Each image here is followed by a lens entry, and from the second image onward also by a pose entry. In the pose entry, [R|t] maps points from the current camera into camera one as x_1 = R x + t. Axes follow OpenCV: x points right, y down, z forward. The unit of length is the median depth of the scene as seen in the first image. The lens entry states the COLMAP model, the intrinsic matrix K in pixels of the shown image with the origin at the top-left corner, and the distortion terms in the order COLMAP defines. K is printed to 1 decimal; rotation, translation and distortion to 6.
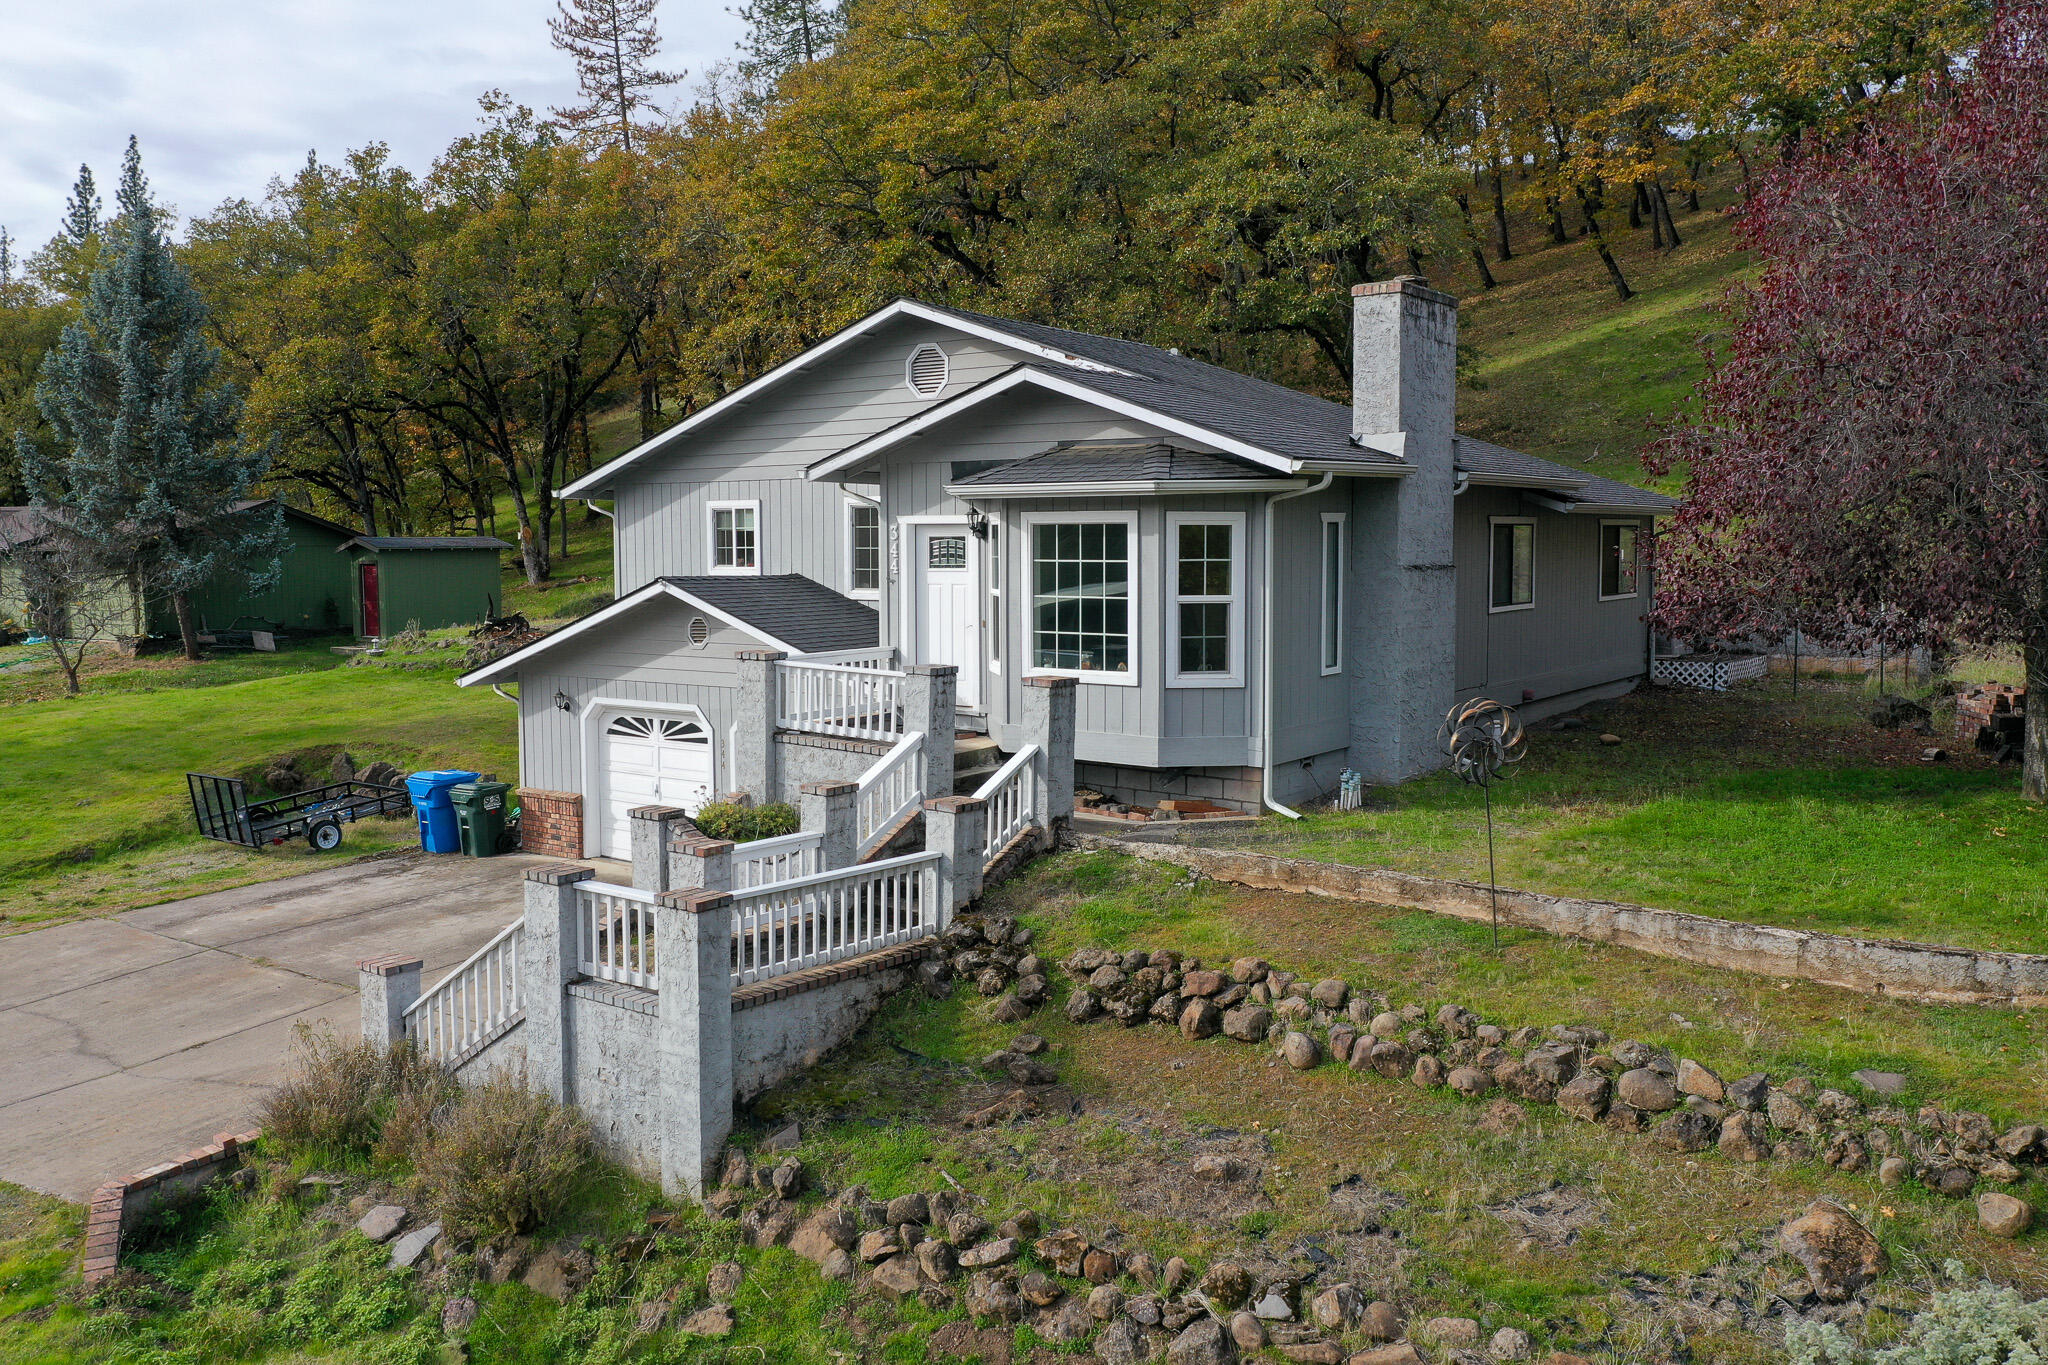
lens RADIAL K [[1619.2, 0, 1019.7], [0, 1619.2, 677.8], [0, 0, 1]] dist [0.003584, 0.005205]
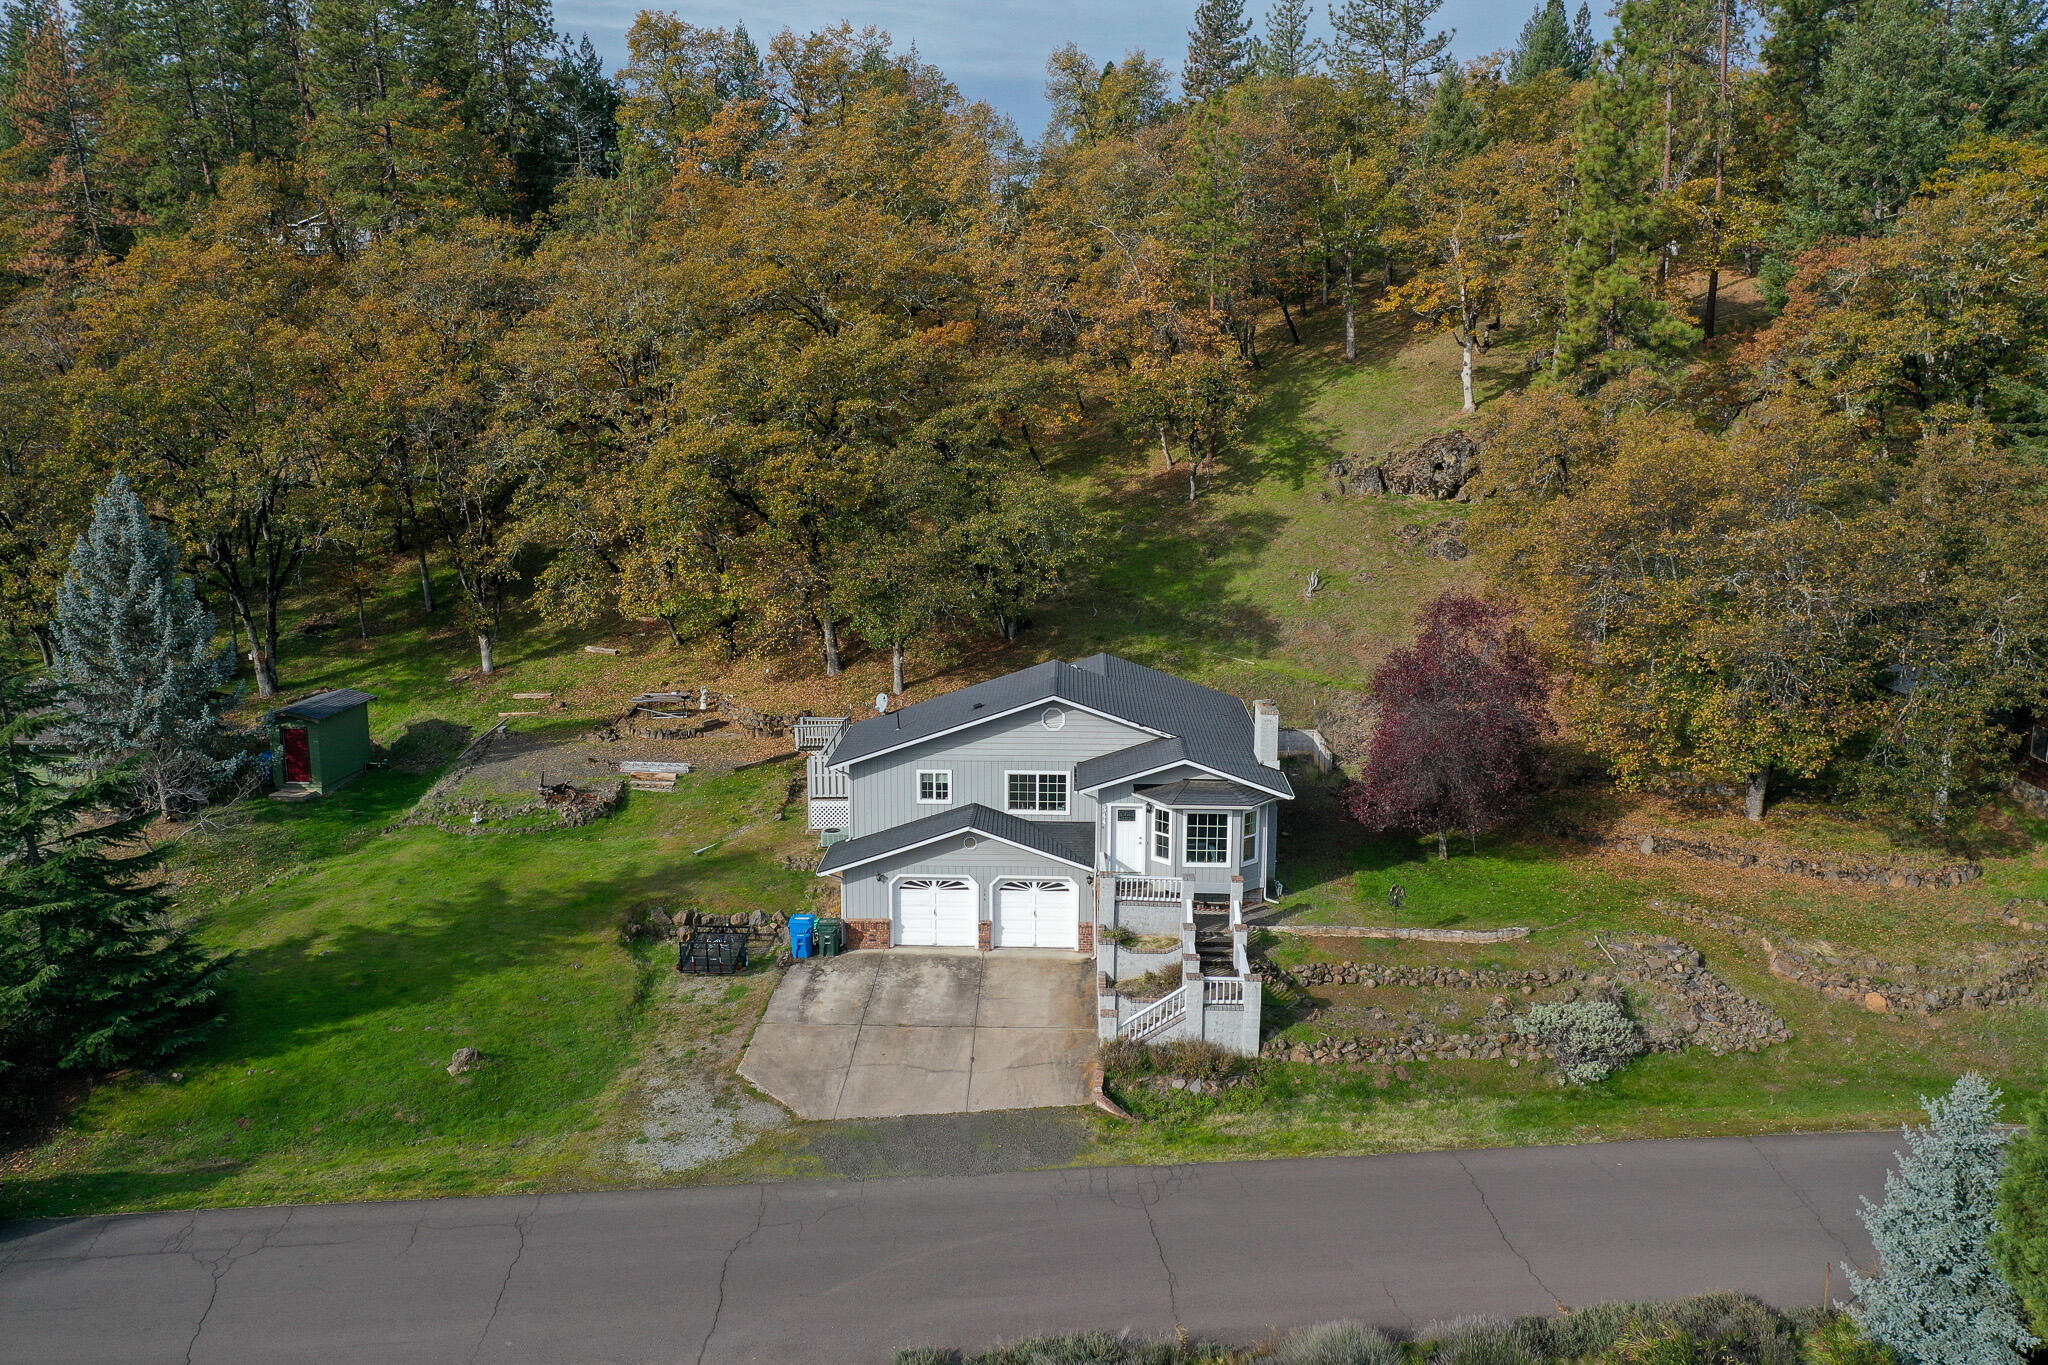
lens RADIAL K [[1615.8, 0, 1018.7], [0, 1615.8, 677.6], [0, 0, 1]] dist [0.006012, -0.006176]
pose [[0.826442, -0.101889, 0.553725, -1.284104], [0.041440, 0.991829, 0.120653, -0.494711], [-0.561494, -0.076767, 0.823912, -0.822963]]
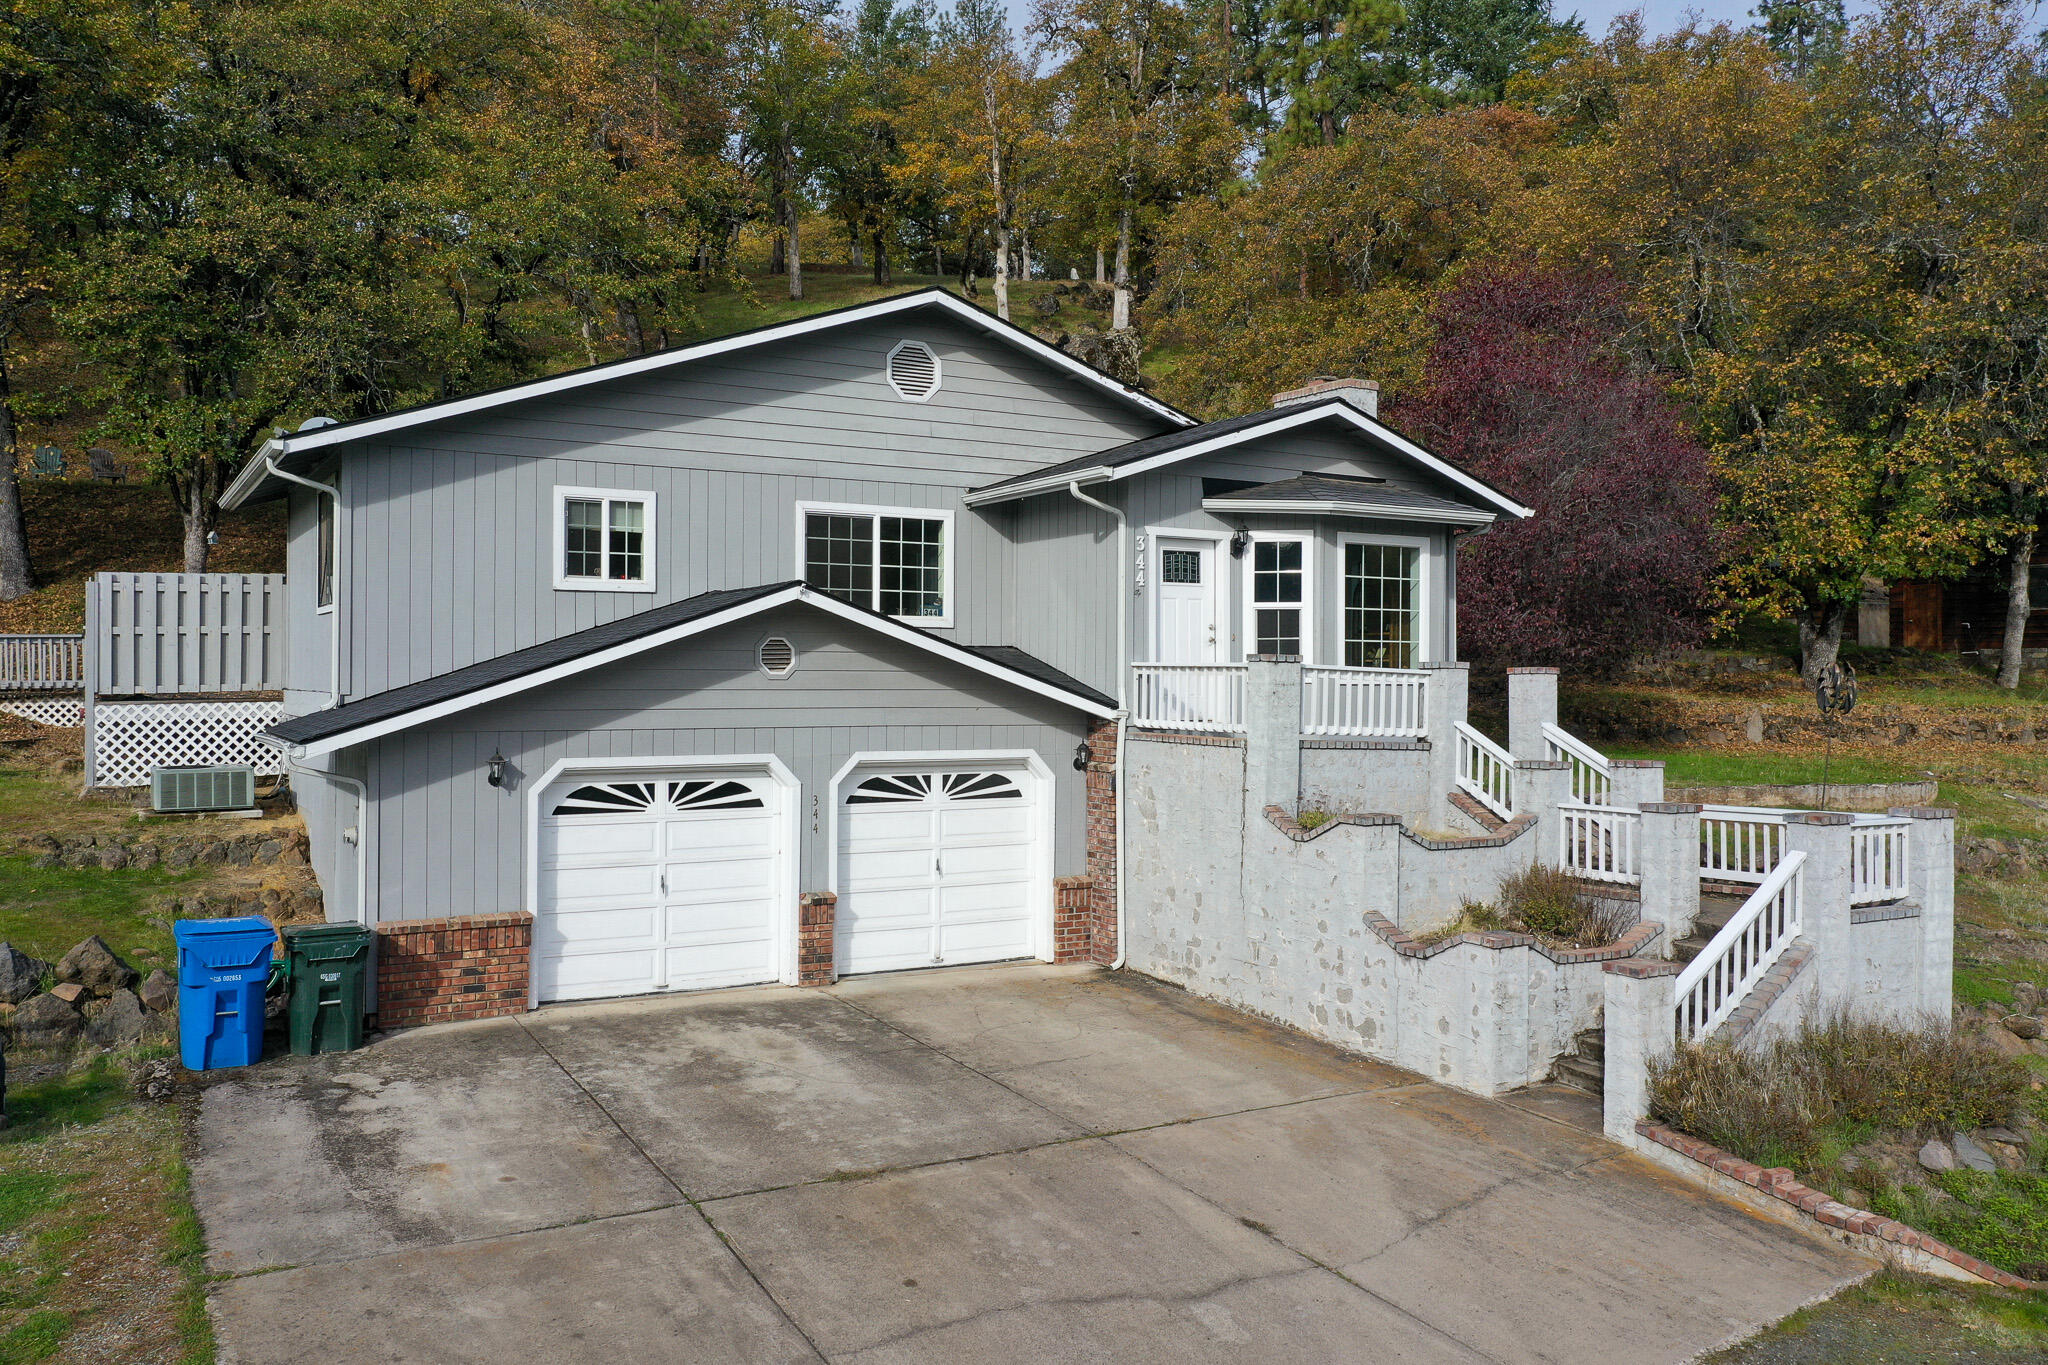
lens RADIAL K [[1615.8, 0, 1018.7], [0, 1615.8, 677.6], [0, 0, 1]] dist [0.006012, -0.006176]
pose [[0.401171, 0.004178, 0.915994, -0.796203], [0.068359, 0.997065, -0.034487, 0.014411], [-0.913449, 0.076452, 0.399707, 0.558599]]
